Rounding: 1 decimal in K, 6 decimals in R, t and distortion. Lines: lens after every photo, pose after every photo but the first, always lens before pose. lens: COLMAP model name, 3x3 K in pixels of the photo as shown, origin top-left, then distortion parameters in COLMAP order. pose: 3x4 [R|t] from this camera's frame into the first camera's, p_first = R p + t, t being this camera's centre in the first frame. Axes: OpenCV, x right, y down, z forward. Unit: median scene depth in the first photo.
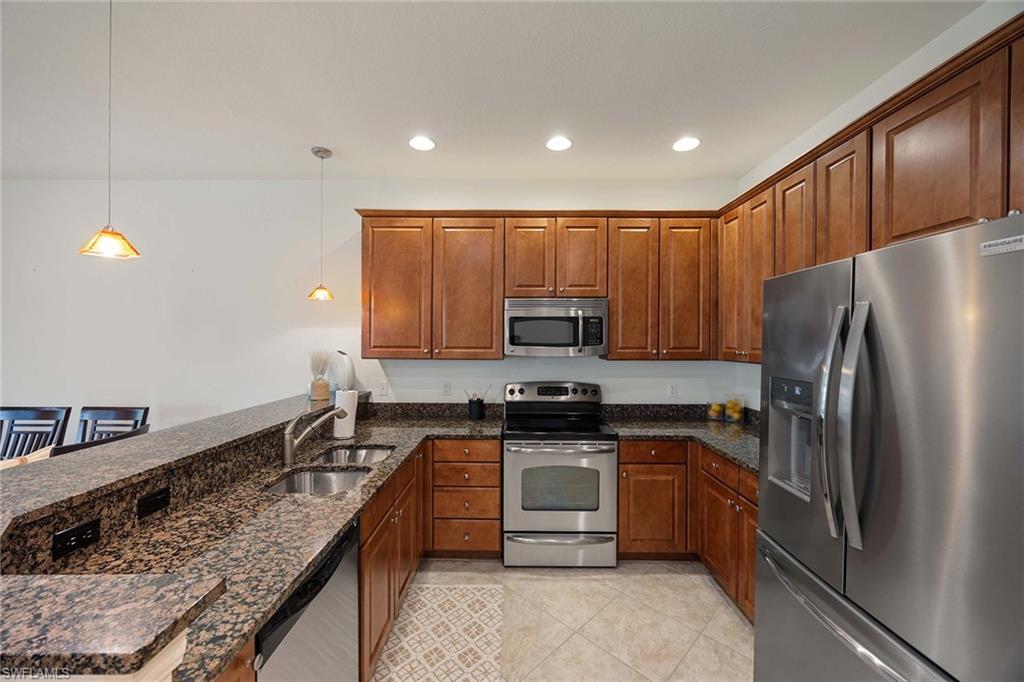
lens RADIAL K [[390.8, 0, 511.8], [0, 390.8, 345.0], [0, 0, 1]] dist [-0.003103, 0.000044]
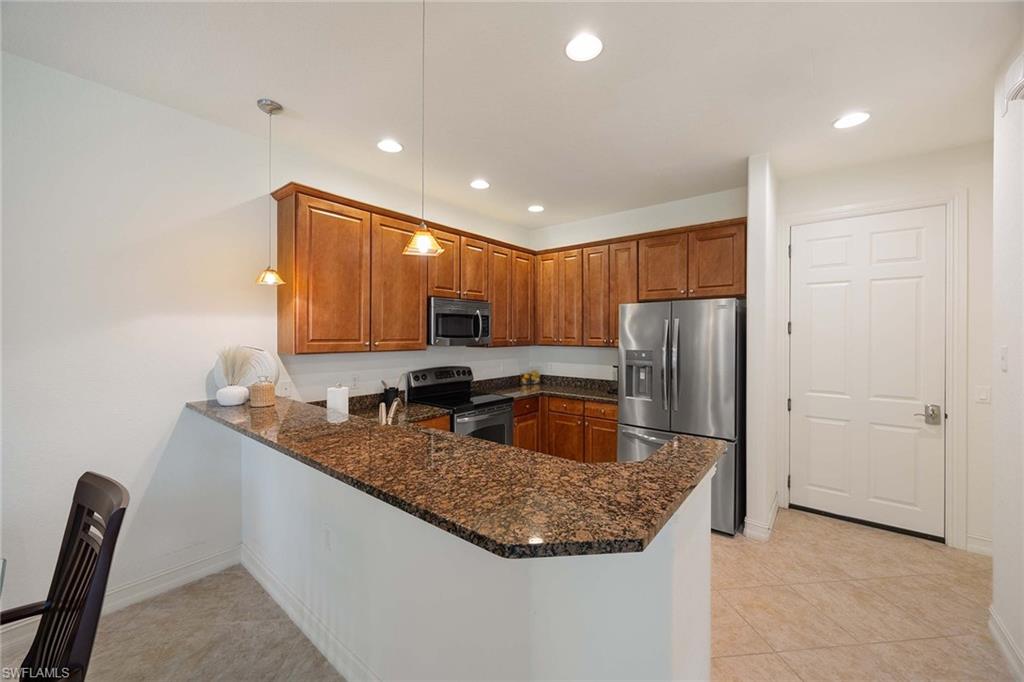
lens RADIAL K [[390.8, 0, 511.6], [0, 390.8, 334.7], [0, 0, 1]] dist [-0.003103, 0.000044]
pose [[0.627379, -0.004624, 0.778700, -0.771090], [0.010066, 0.999947, -0.002172, -0.001936], [-0.778649, 0.009201, 0.627393, 0.079719]]
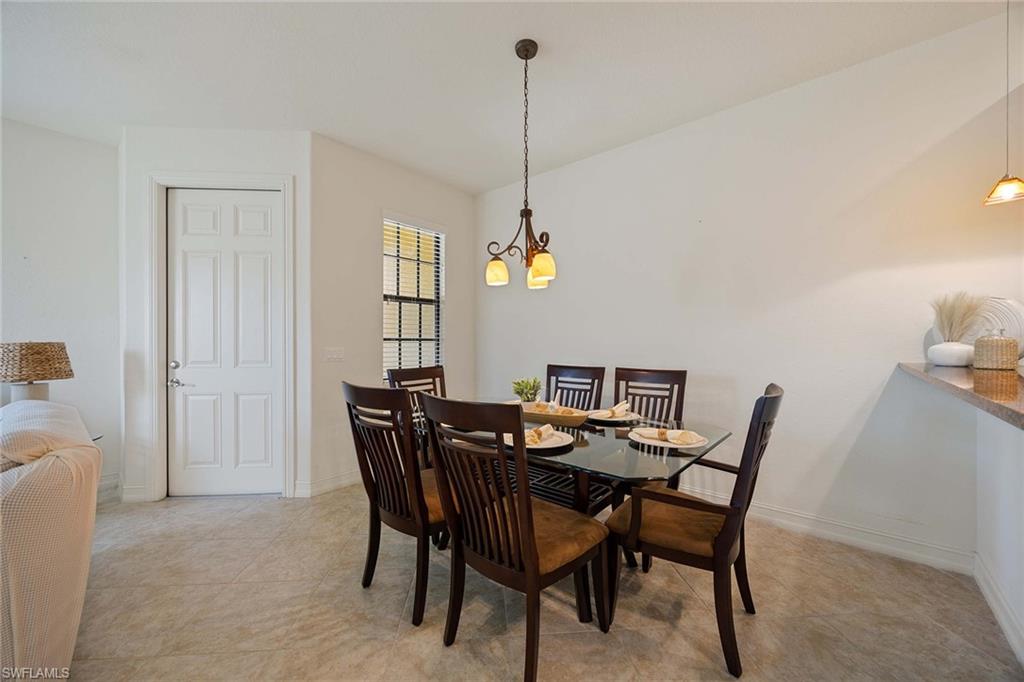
lens RADIAL K [[390.8, 0, 511.7], [0, 390.8, 343.5], [0, 0, 1]] dist [-0.003103, 0.000044]
pose [[0.761151, -0.000493, -0.648574, -0.644536], [-0.001653, 0.999995, -0.002700, 0.099349], [0.648572, 0.003127, 0.761147, 0.064925]]
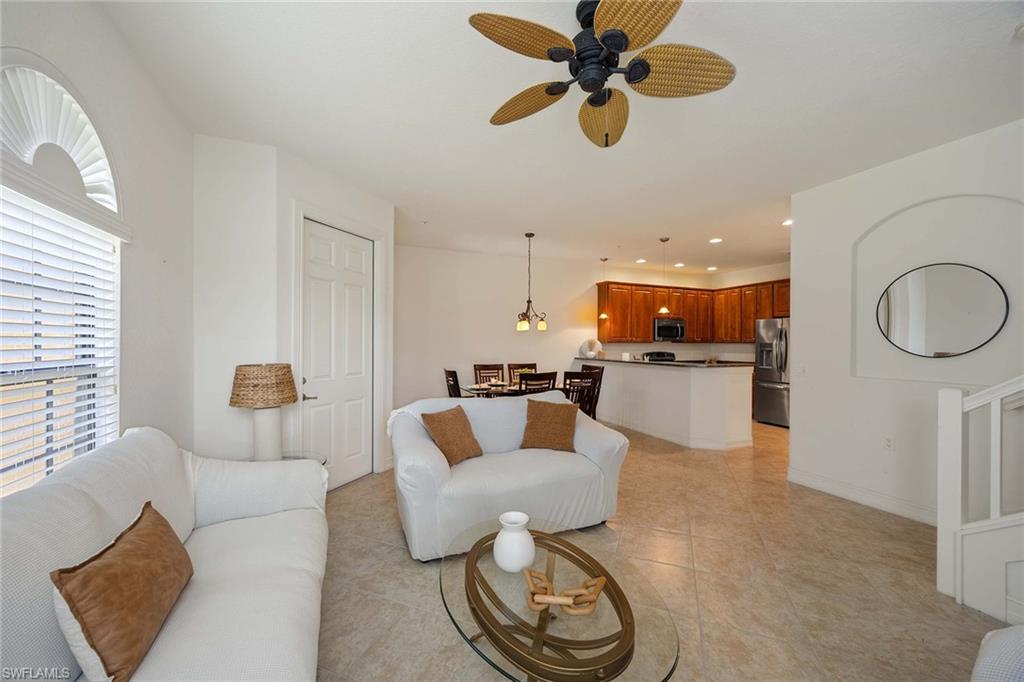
lens RADIAL K [[390.8, 0, 513.1], [0, 390.8, 345.6], [0, 0, 1]] dist [-0.003103, 0.000044]
pose [[0.919397, -0.003628, 0.393313, -1.908078], [0.004278, 0.999991, -0.000776, 0.056498], [-0.393307, 0.002396, 0.919404, -1.019438]]
